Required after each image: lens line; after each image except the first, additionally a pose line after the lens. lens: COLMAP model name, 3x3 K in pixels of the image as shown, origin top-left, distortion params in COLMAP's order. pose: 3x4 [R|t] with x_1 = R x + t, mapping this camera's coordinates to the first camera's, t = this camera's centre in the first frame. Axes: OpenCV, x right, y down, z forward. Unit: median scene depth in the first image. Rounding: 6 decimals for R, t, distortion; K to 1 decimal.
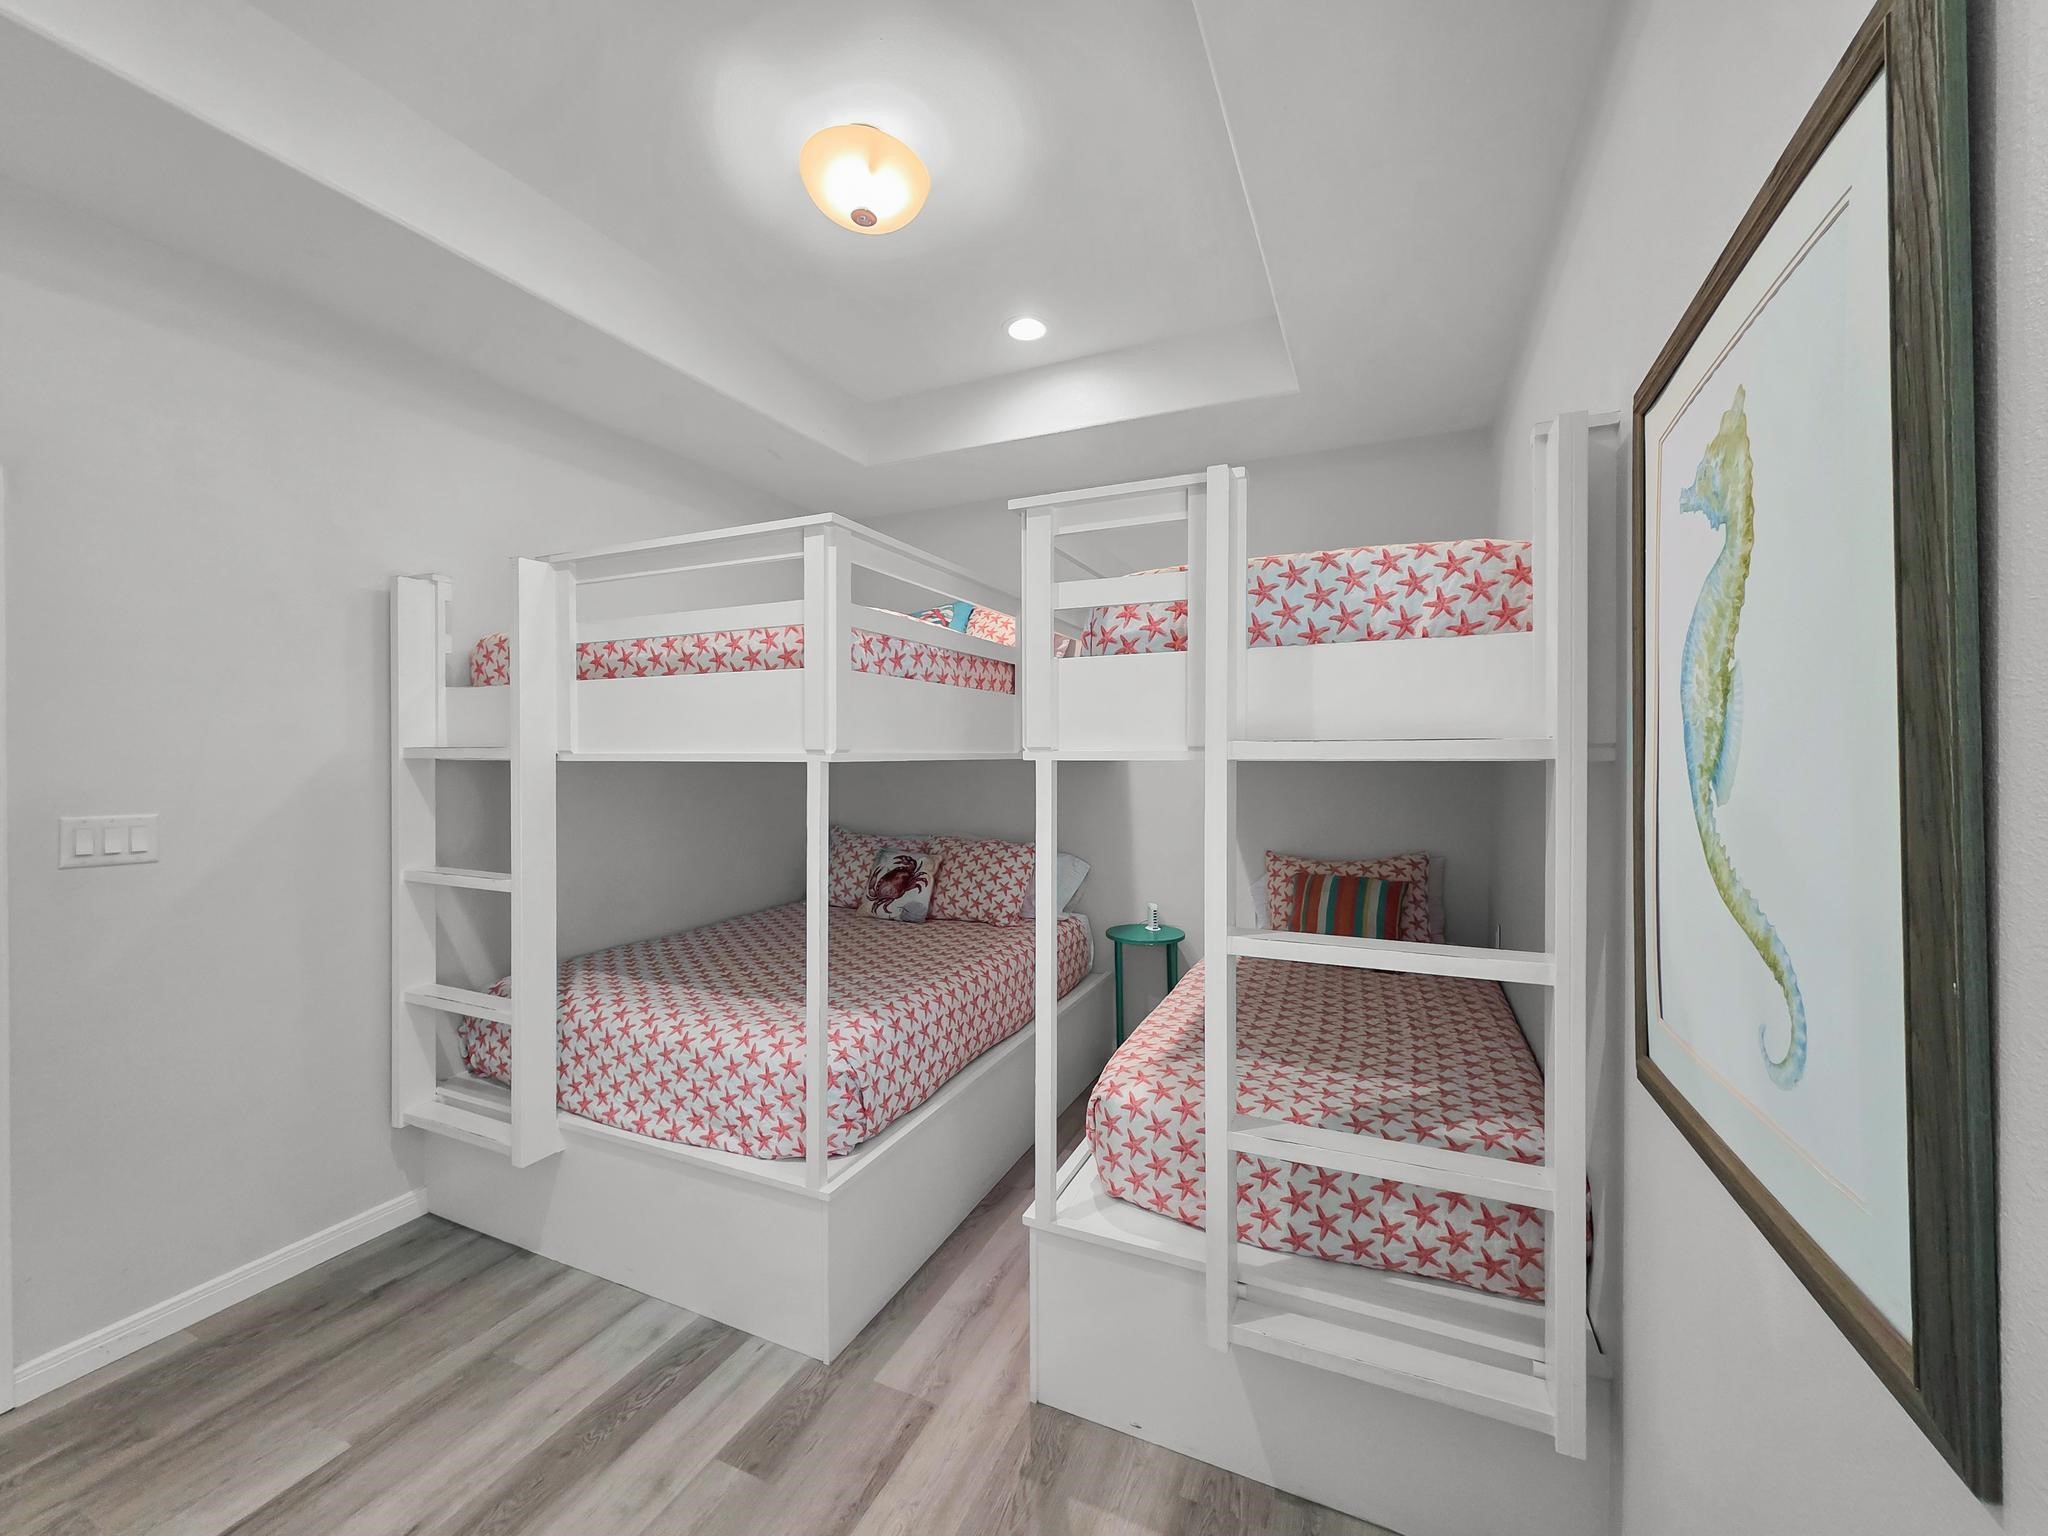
lens RADIAL K [[820.4, 0, 1034.3], [0, 820.4, 756.3], [0, 0, 1]] dist [0.002219, -0.000237]
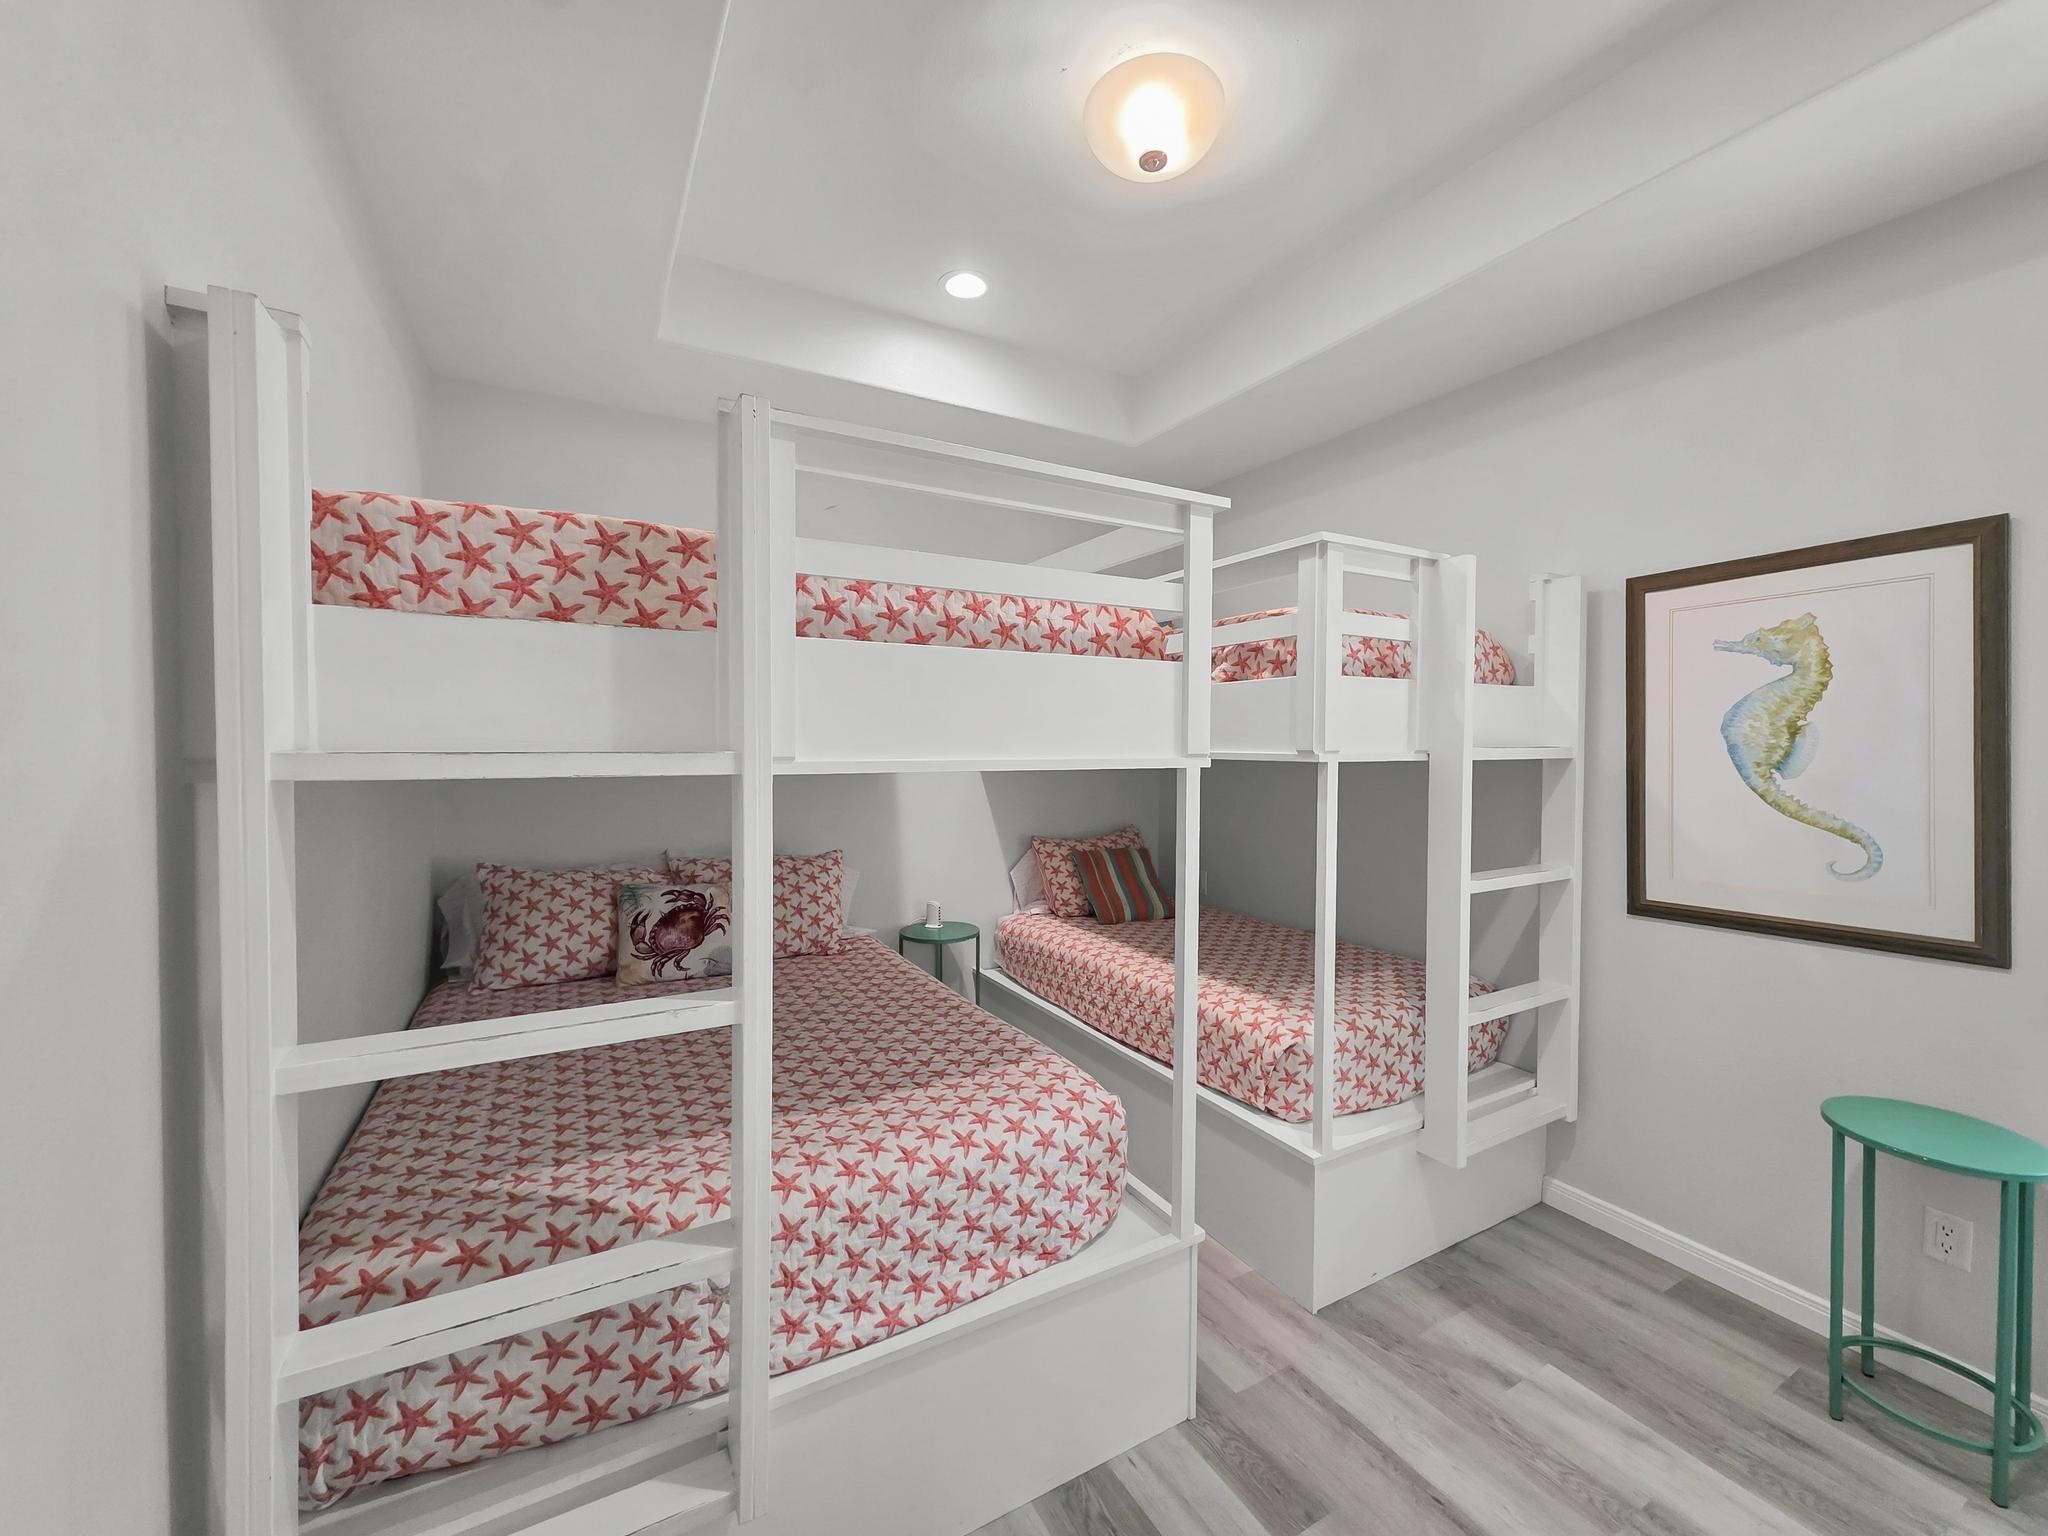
lens RADIAL K [[820.4, 0, 1040.5], [0, 820.4, 758.3], [0, 0, 1]] dist [0.002219, -0.000237]
pose [[0.583976, -0.013903, 0.811652, -0.951715], [-0.001825, 0.999828, 0.018439, -0.017013], [-0.811769, -0.012249, 0.583850, 0.529308]]
